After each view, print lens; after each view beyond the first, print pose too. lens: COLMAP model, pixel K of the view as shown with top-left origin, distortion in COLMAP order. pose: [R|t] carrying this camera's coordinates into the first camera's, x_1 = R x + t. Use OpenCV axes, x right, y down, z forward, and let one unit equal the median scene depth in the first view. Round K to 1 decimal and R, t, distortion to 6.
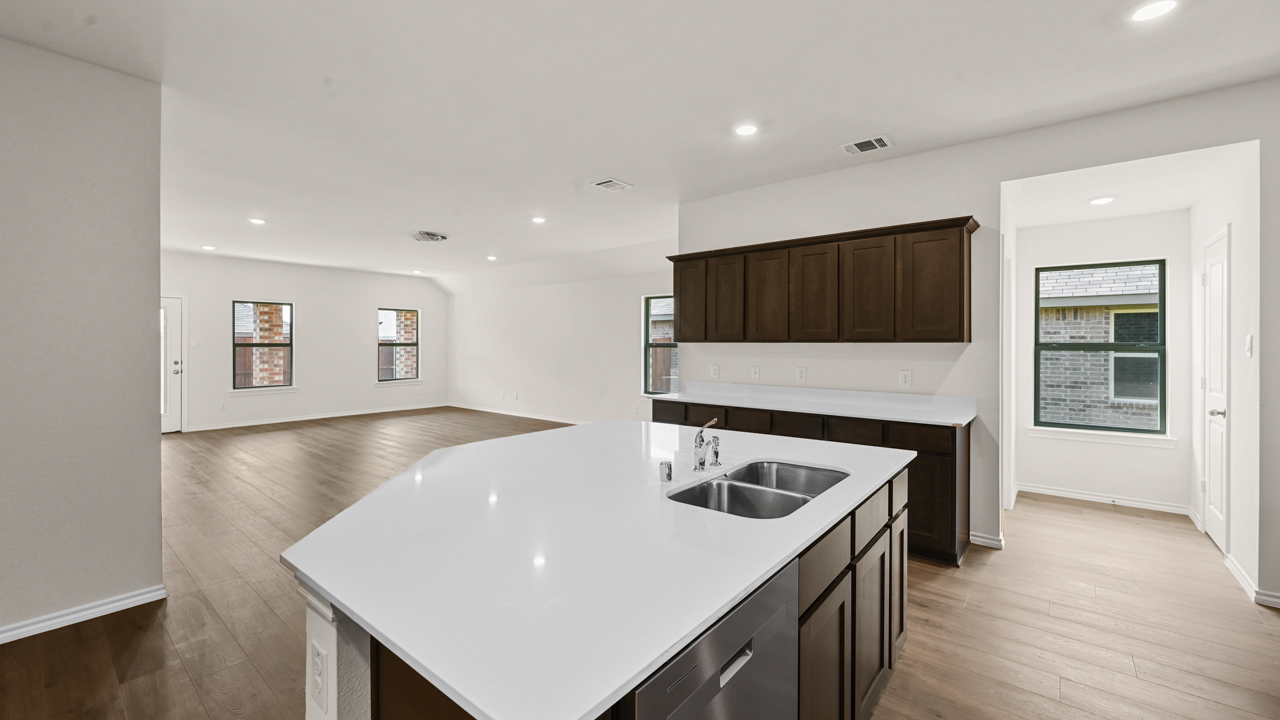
lens RADIAL K [[508.4, 0, 633.6], [0, 508.4, 343.0], [0, 0, 1]] dist [0.000699, -0.000065]
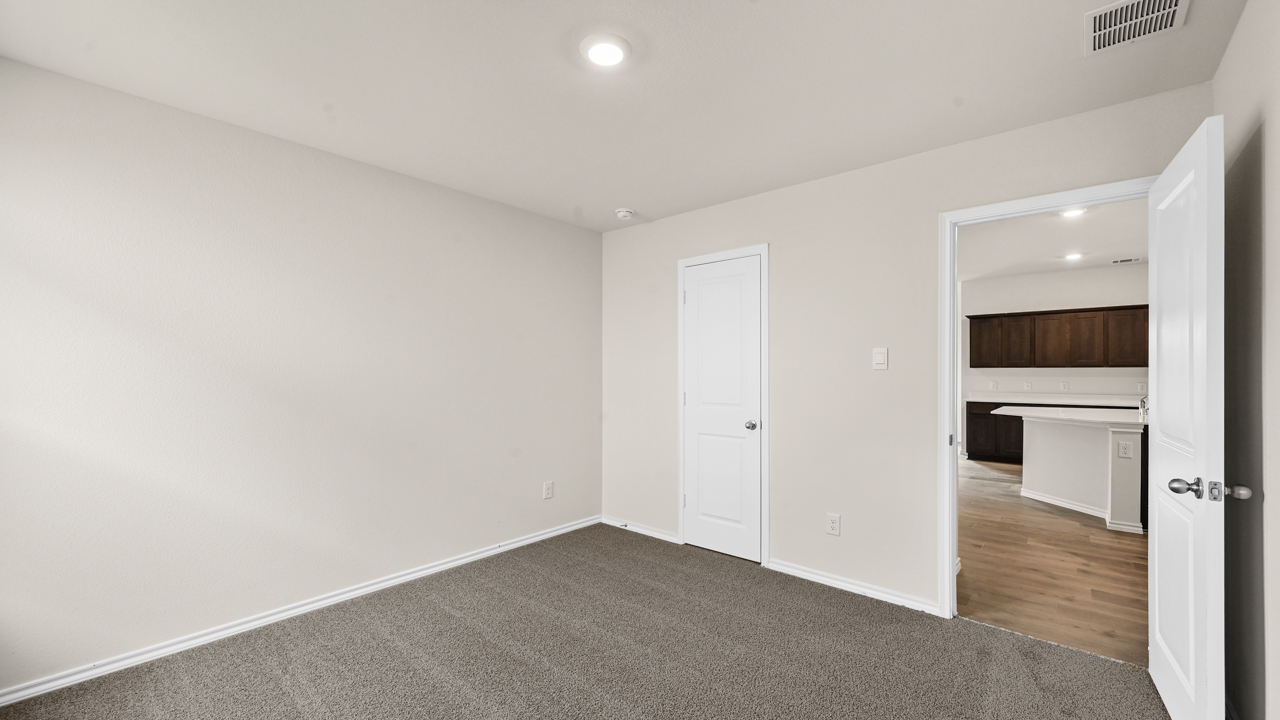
lens RADIAL K [[504.3, 0, 637.9], [0, 504.3, 369.4], [0, 0, 1]] dist [0.000369, 0.000000]
pose [[0.999734, 0.001828, -0.022983, -0.924562], [-0.001982, 0.999976, -0.006705, 0.016287], [0.022970, 0.006749, 0.999713, -0.630890]]
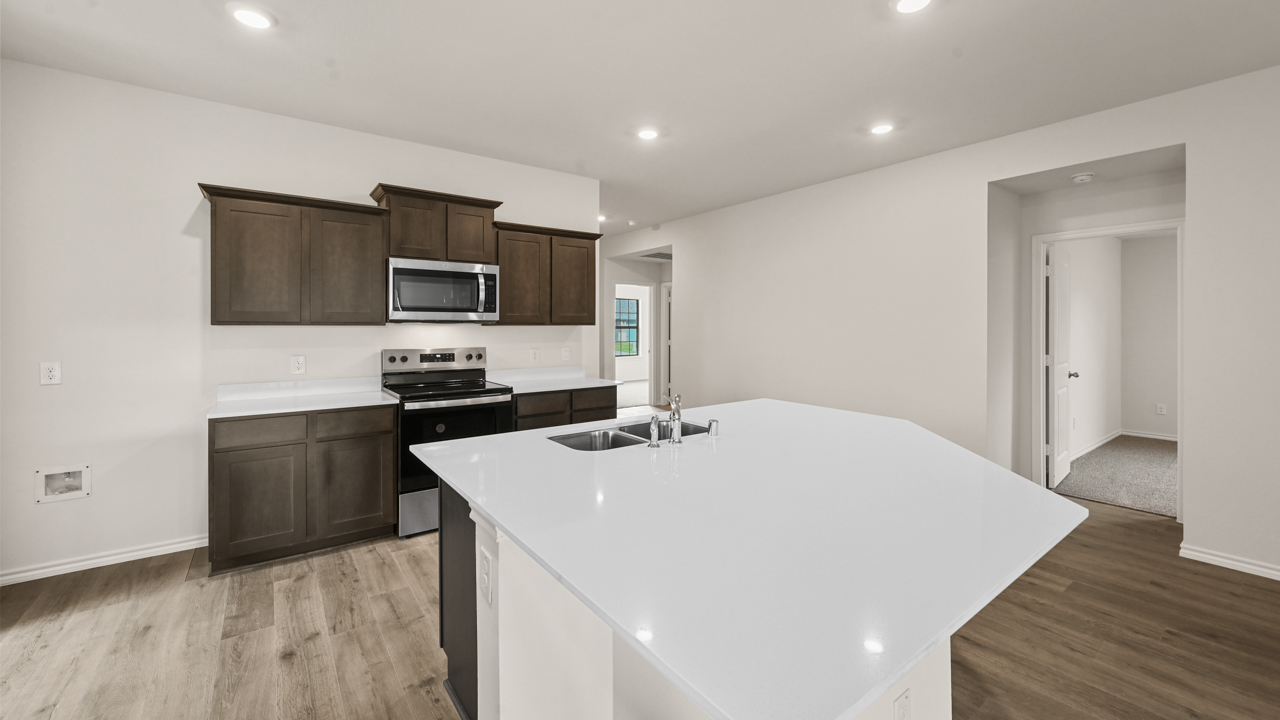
lens RADIAL K [[504.4, 0, 635.8], [0, 504.4, 332.6], [0, 0, 1]] dist [-0.001158, -0.000076]
pose [[-0.971300, -0.002713, 0.237842, -0.016224], [0.000270, 0.999922, 0.012507, 0.002212], [-0.237857, 0.012212, -0.971223, 0.794099]]
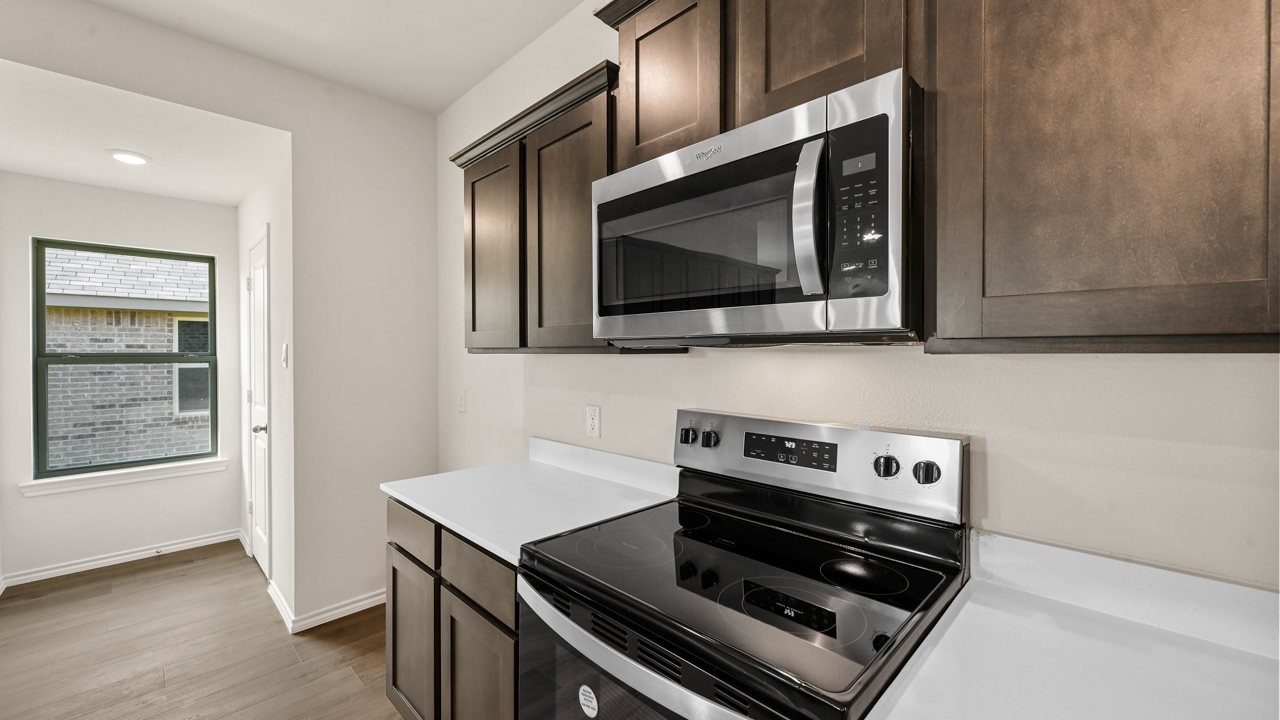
lens RADIAL K [[503.3, 0, 640.2], [0, 503.3, 355.7], [0, 0, 1]] dist [-0.004496, -0.000365]
pose [[0.087935, -0.008100, 0.996093, 0.204651], [0.002538, 0.999966, 0.007907, 0.000134], [-0.996123, 0.001833, 0.087952, 0.158226]]
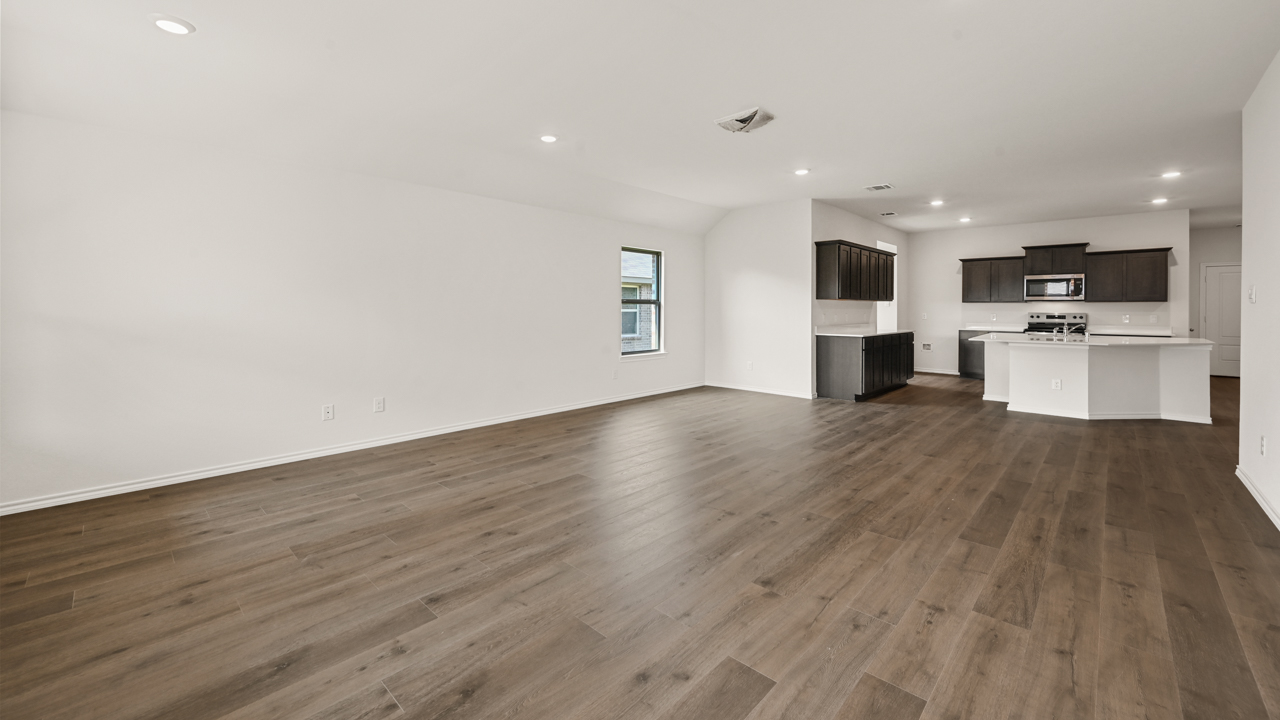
lens RADIAL K [[500.5, 0, 633.8], [0, 500.5, 305.9], [0, 0, 1]] dist [0.000168, -0.000047]
pose [[0.064395, 0.005661, 0.997908, -1.349269], [-0.002920, 0.999981, -0.005484, 0.026851], [-0.997920, -0.002561, 0.064410, 1.449162]]
